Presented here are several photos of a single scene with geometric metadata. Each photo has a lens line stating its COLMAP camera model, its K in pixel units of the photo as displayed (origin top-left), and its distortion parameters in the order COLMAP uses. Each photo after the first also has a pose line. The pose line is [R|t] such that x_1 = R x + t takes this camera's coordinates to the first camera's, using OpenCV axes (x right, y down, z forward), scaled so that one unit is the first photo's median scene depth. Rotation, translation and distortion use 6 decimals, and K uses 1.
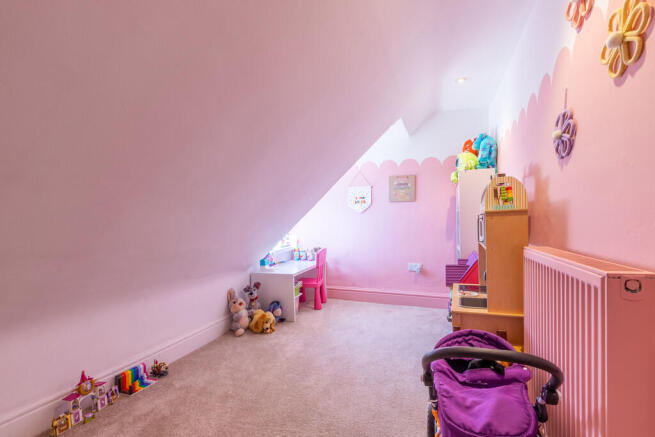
lens RADIAL K [[304.2, 0, 327.9], [0, 304.2, 230.1], [0, 0, 1]] dist [-0.002215, -0.000464]
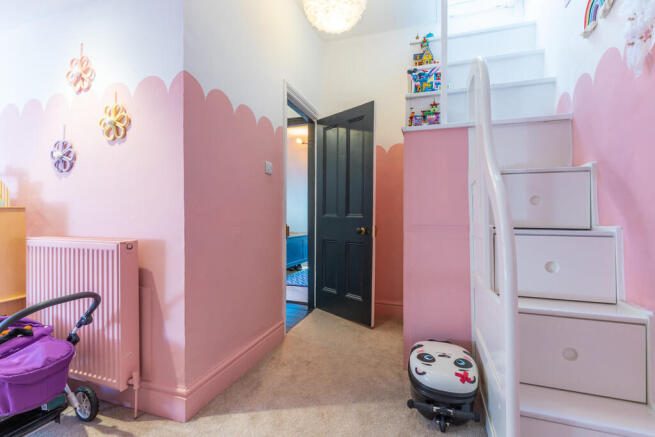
lens RADIAL K [[309.1, 0, 329.0], [0, 309.1, 209.8], [0, 0, 1]] dist [-0.004863, -0.000727]
pose [[0.010767, 0.030105, 0.999489, -0.798784], [0.024580, 0.999237, -0.030363, 0.012610], [-0.999640, 0.024894, 0.010019, -0.312698]]
